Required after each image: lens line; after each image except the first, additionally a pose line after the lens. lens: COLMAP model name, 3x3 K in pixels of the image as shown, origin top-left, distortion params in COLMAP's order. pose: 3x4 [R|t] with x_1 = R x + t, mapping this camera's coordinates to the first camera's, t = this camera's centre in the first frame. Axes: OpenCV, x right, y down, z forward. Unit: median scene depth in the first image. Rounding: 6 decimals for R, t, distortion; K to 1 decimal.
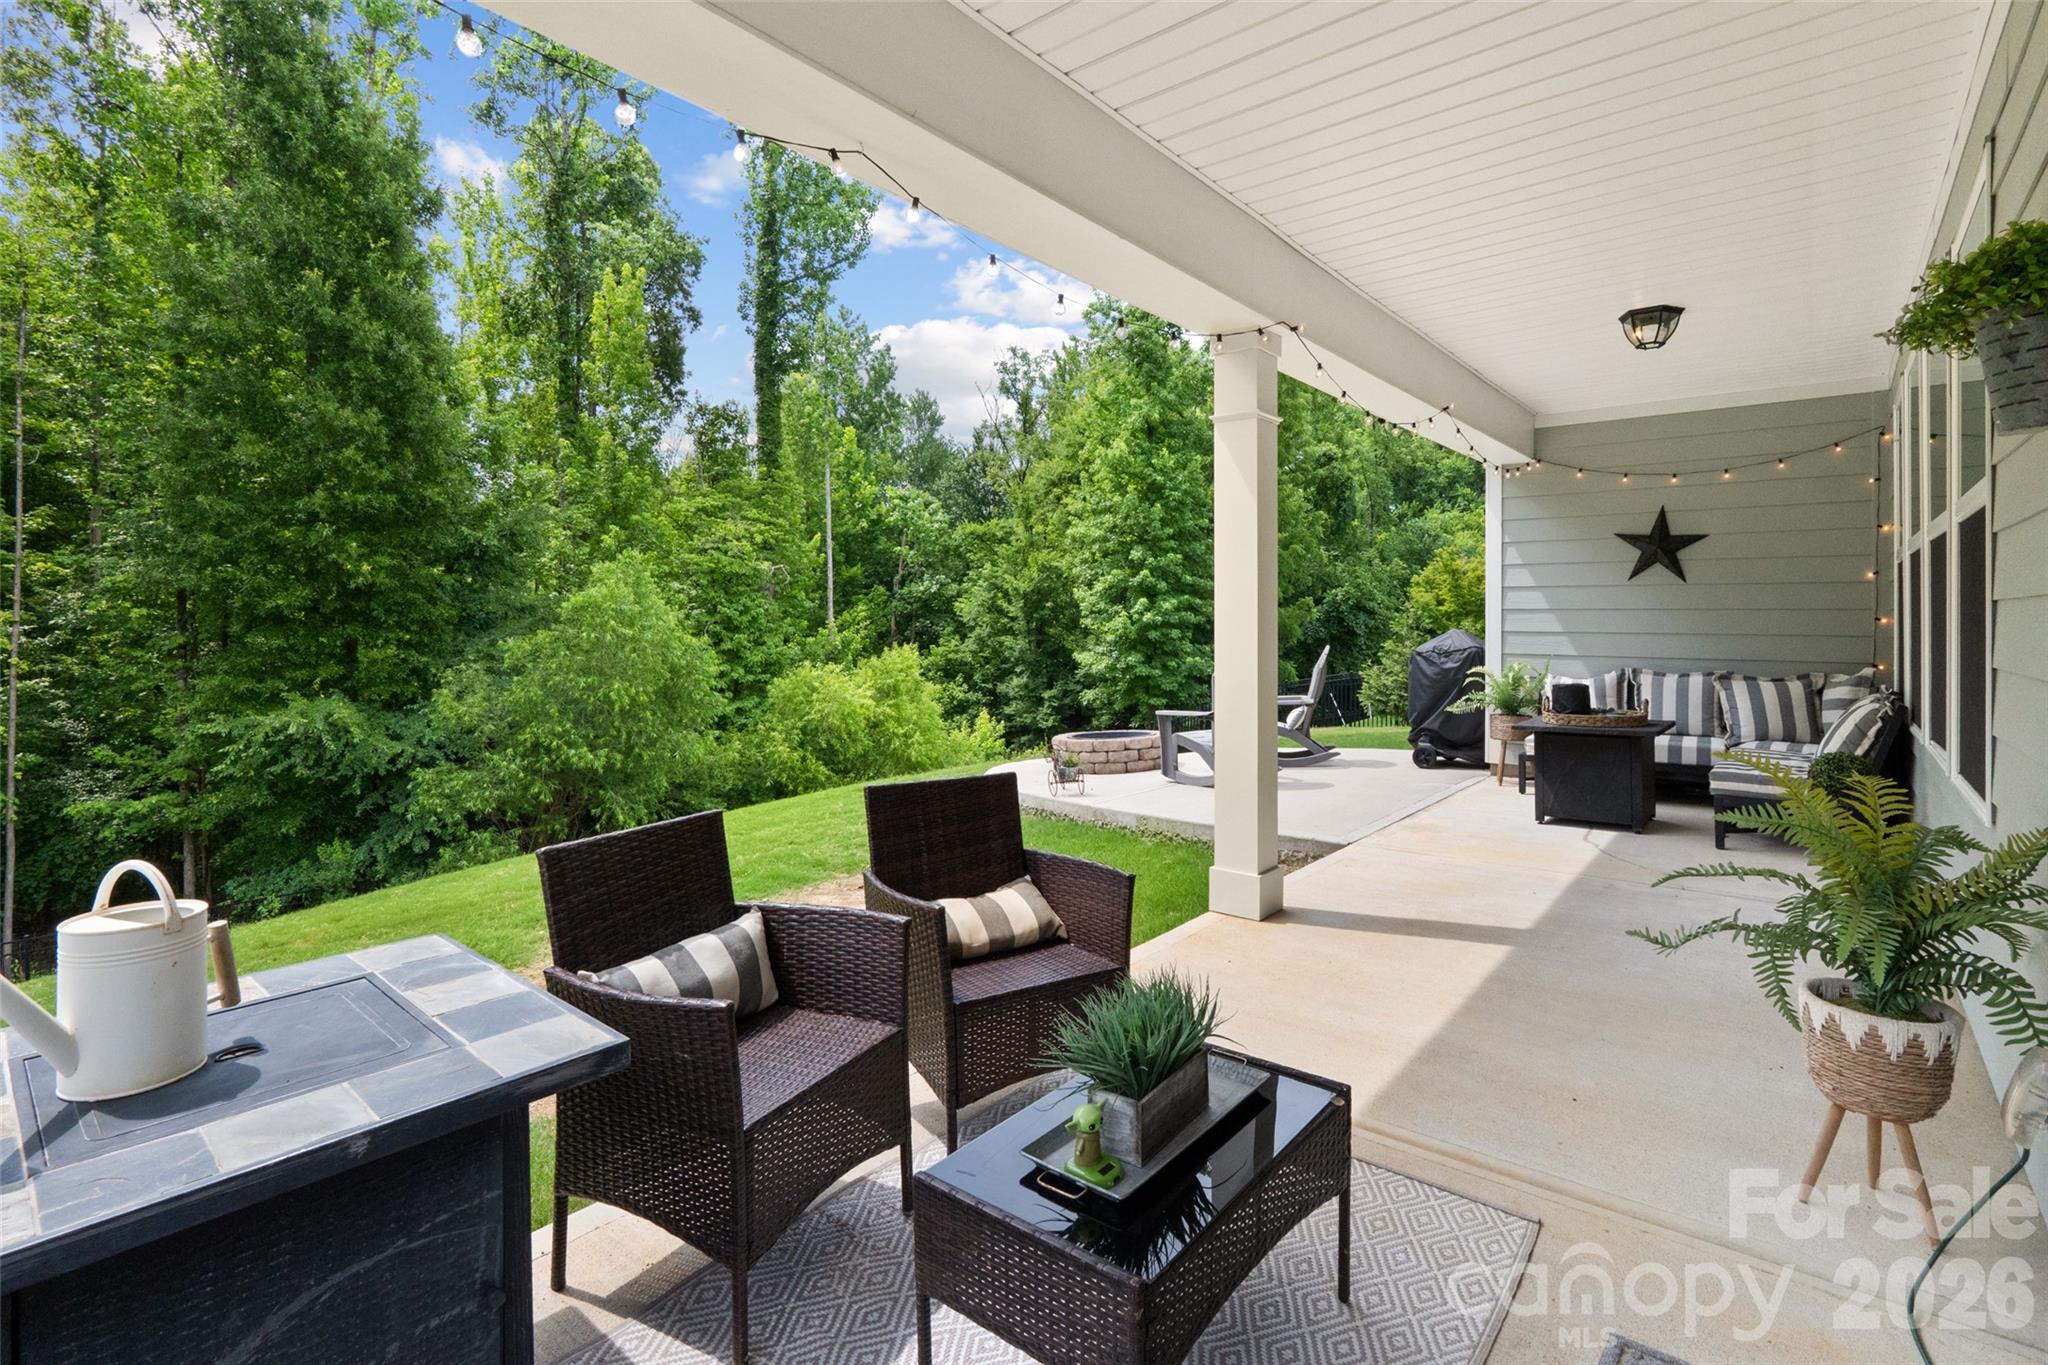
lens RADIAL K [[982.0, 0, 1026.4], [0, 982.0, 610.2], [0, 0, 1]] dist [-0.006423, -0.000318]
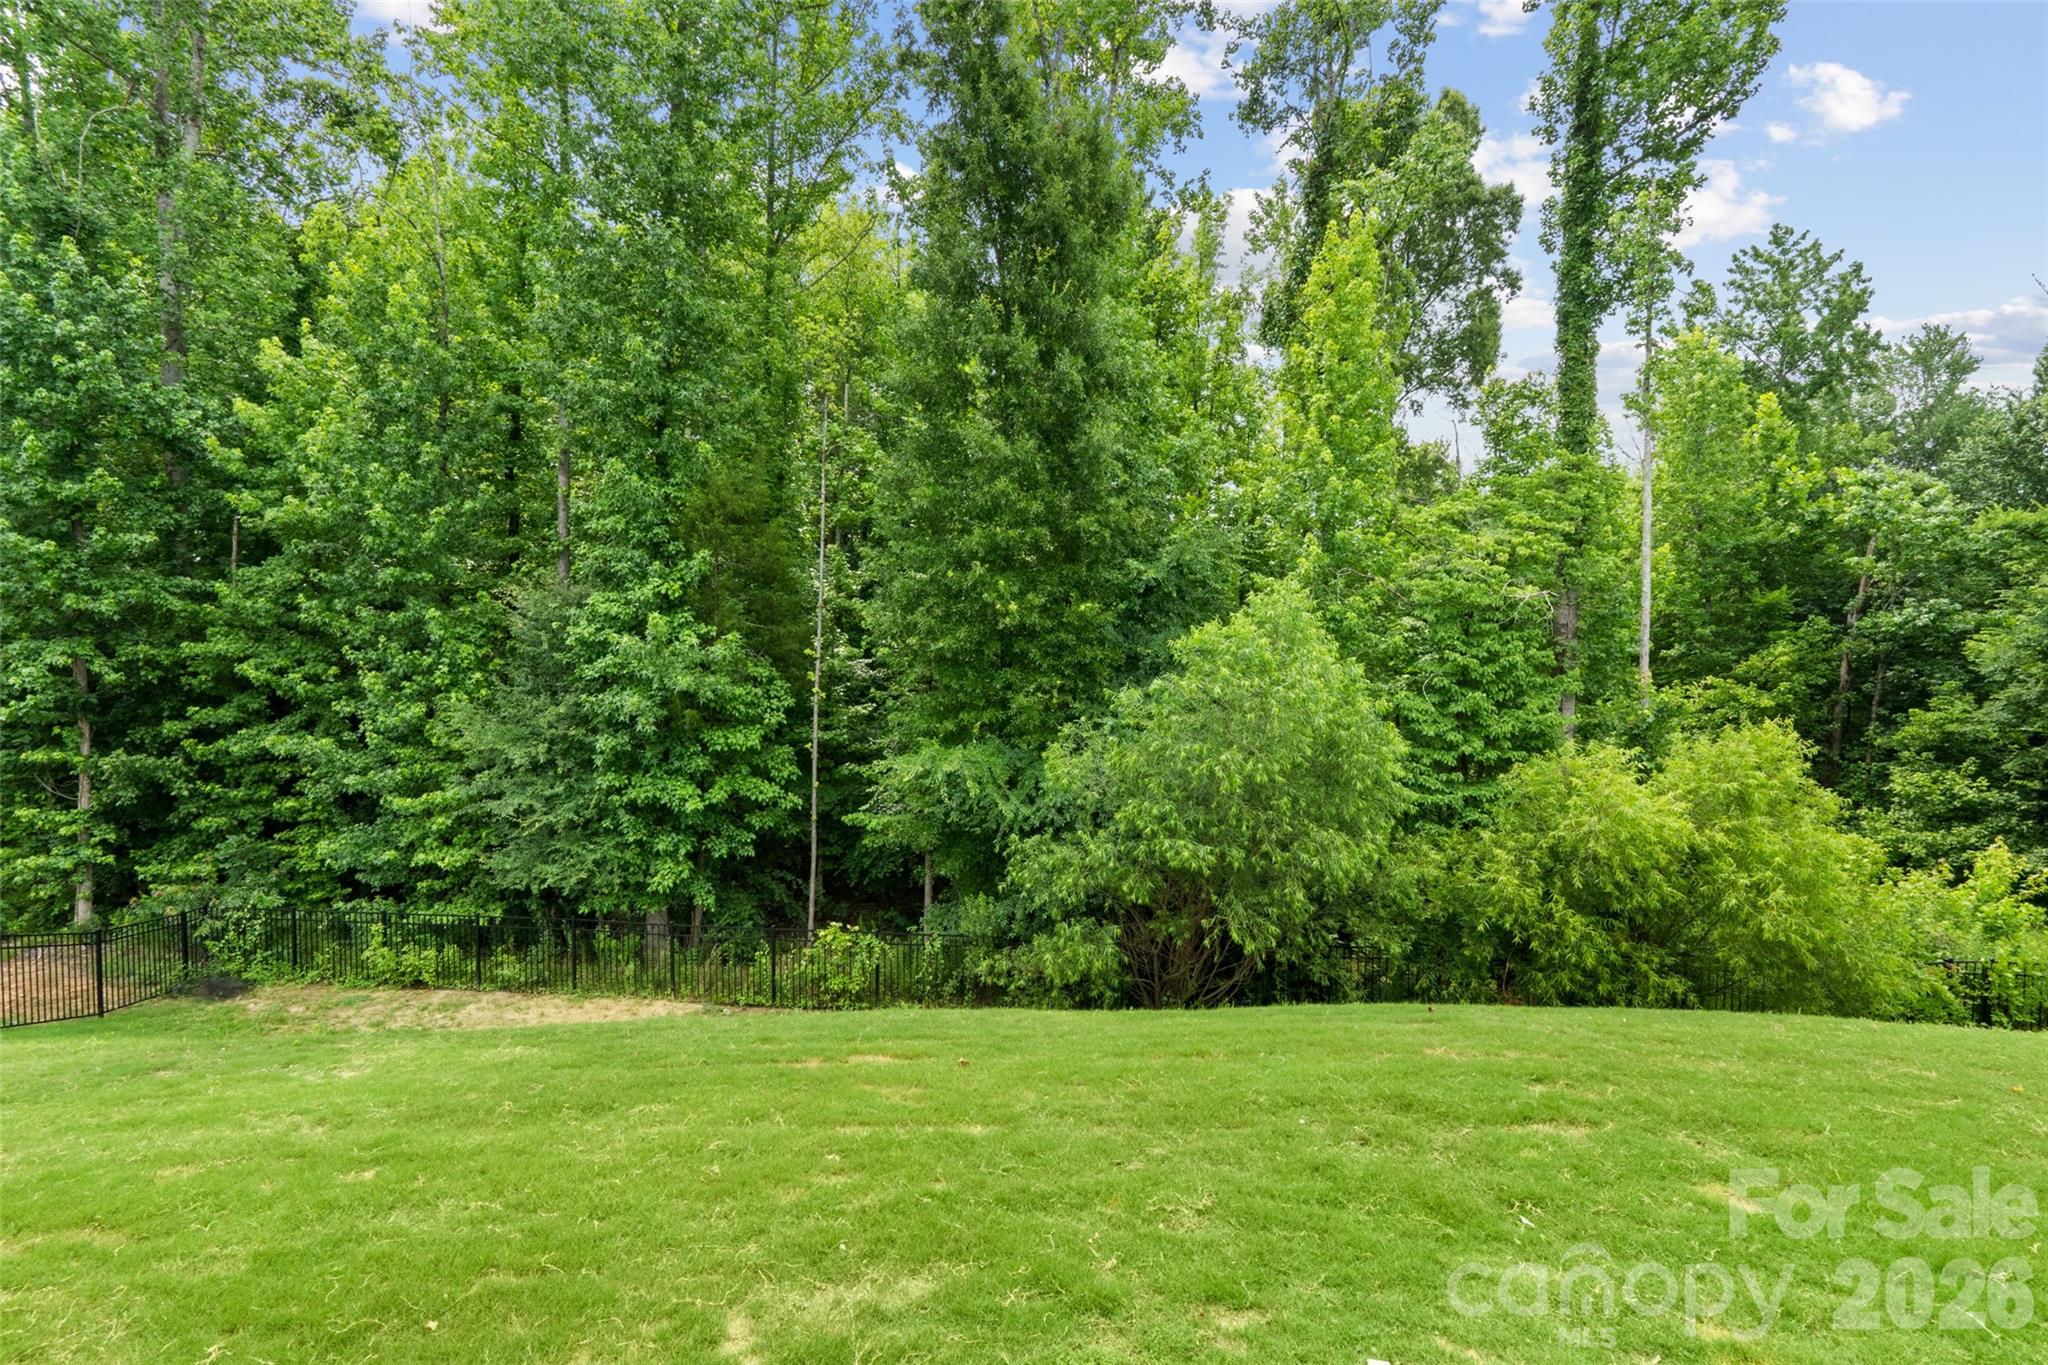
lens RADIAL K [[950.9, 0, 1021.8], [0, 950.9, 677.5], [0, 0, 1]] dist [0.001784, 0.000217]
pose [[0.638113, 0.036571, -0.769074, 0.012917], [-0.008204, 0.999138, 0.040704, -0.006118], [0.769899, -0.019664, 0.637863, 0.193176]]
